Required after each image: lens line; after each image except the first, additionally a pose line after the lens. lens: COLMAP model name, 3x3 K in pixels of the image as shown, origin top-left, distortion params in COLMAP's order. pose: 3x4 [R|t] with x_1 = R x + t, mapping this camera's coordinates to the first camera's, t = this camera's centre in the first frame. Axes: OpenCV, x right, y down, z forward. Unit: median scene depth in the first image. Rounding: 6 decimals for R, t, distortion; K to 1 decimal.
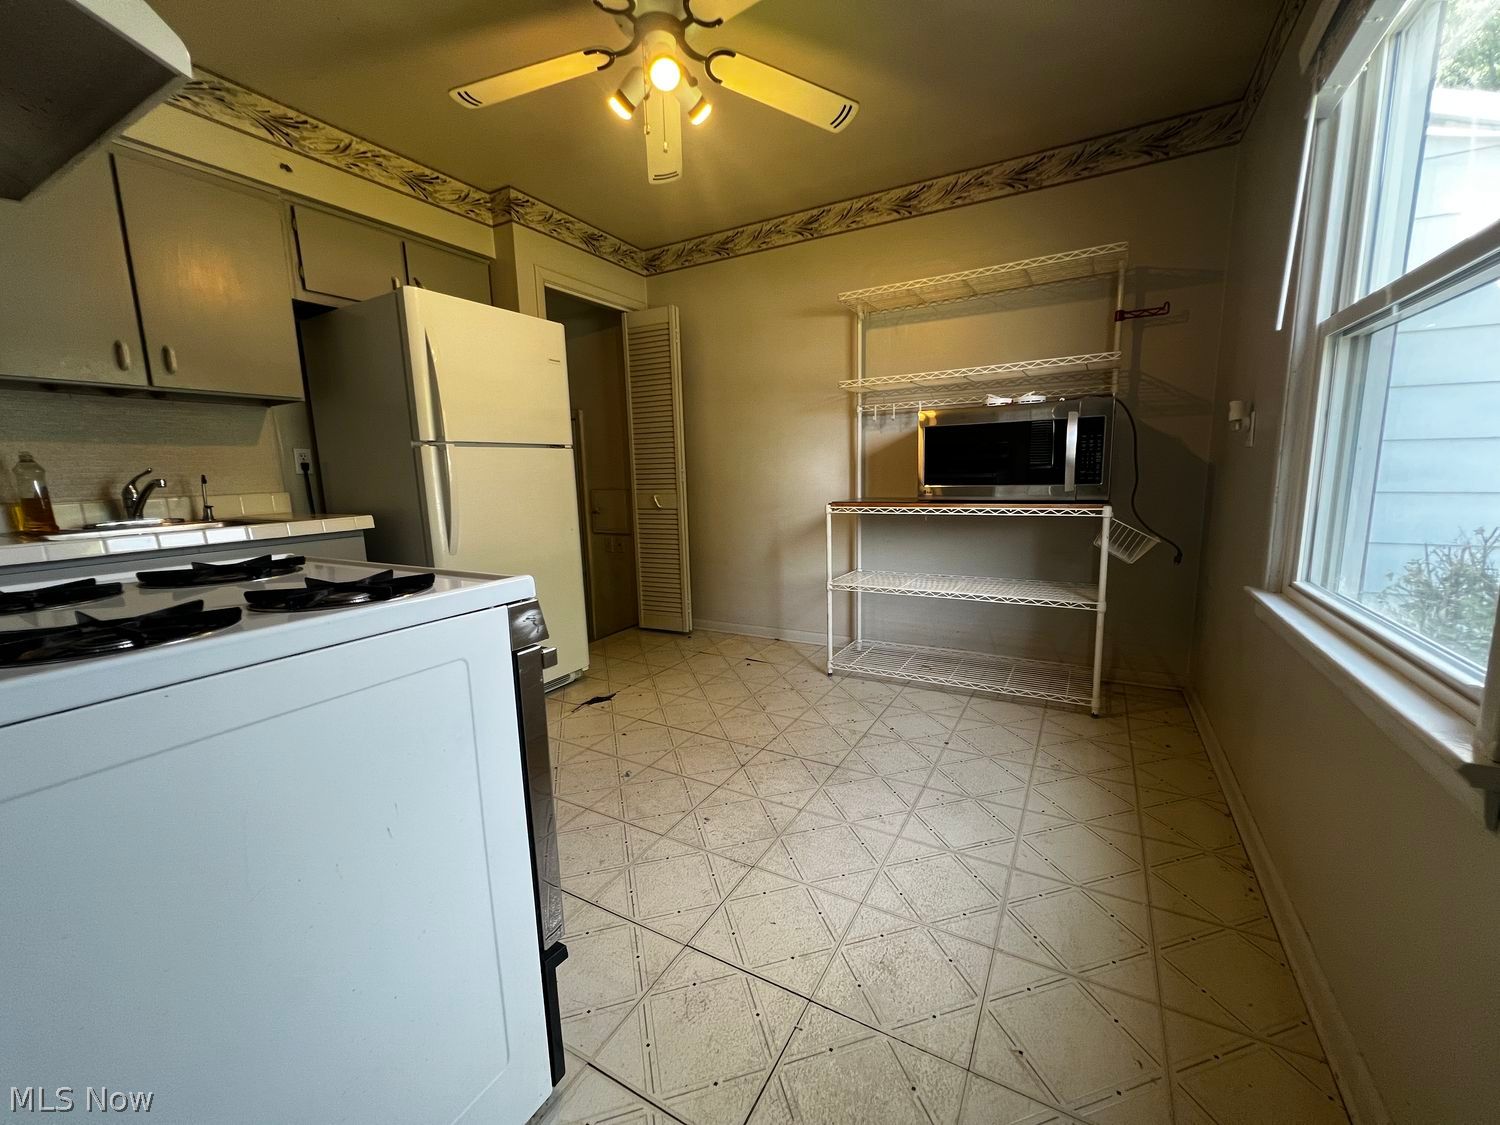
lens RADIAL K [[600.3, 0, 760.0], [0, 600.3, 560.3], [0, 0, 1]] dist [-0.000511, -0.001148]
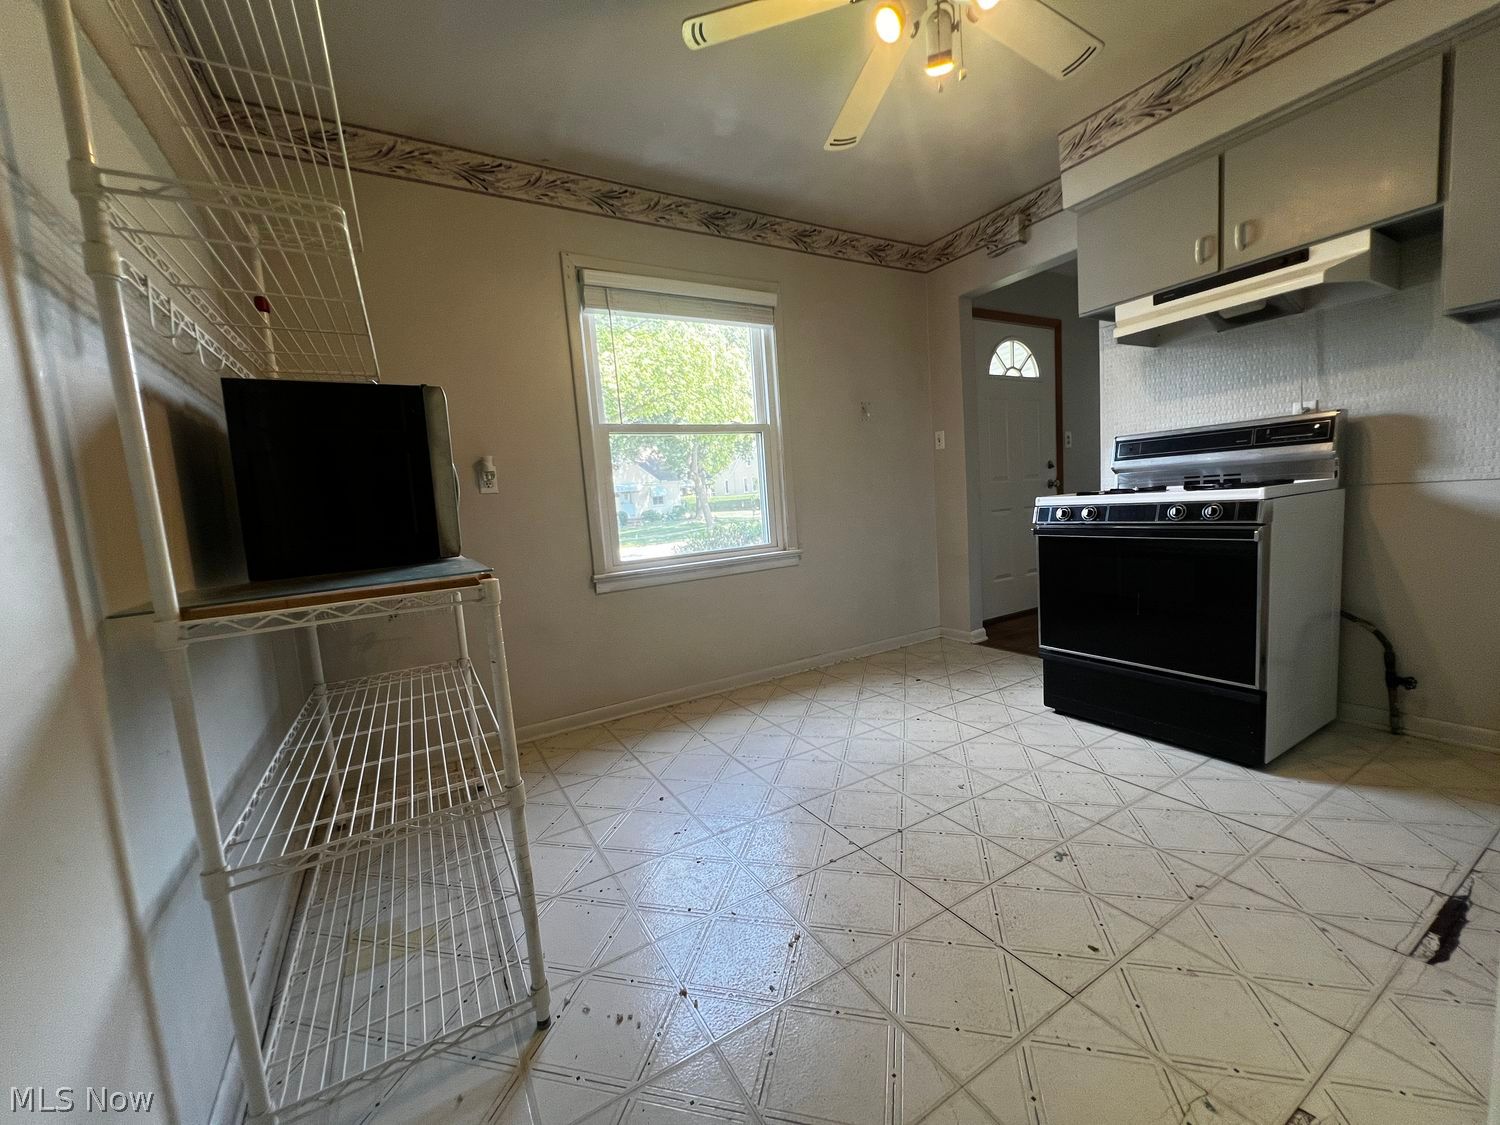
lens RADIAL K [[600.3, 0, 760.6], [0, 600.3, 568.5], [0, 0, 1]] dist [-0.000511, -0.001148]
pose [[-0.860405, 0.041261, 0.507938, -0.356027], [0.179224, 0.957544, 0.225806, -0.248827], [-0.477056, 0.285319, -0.831270, 2.044583]]
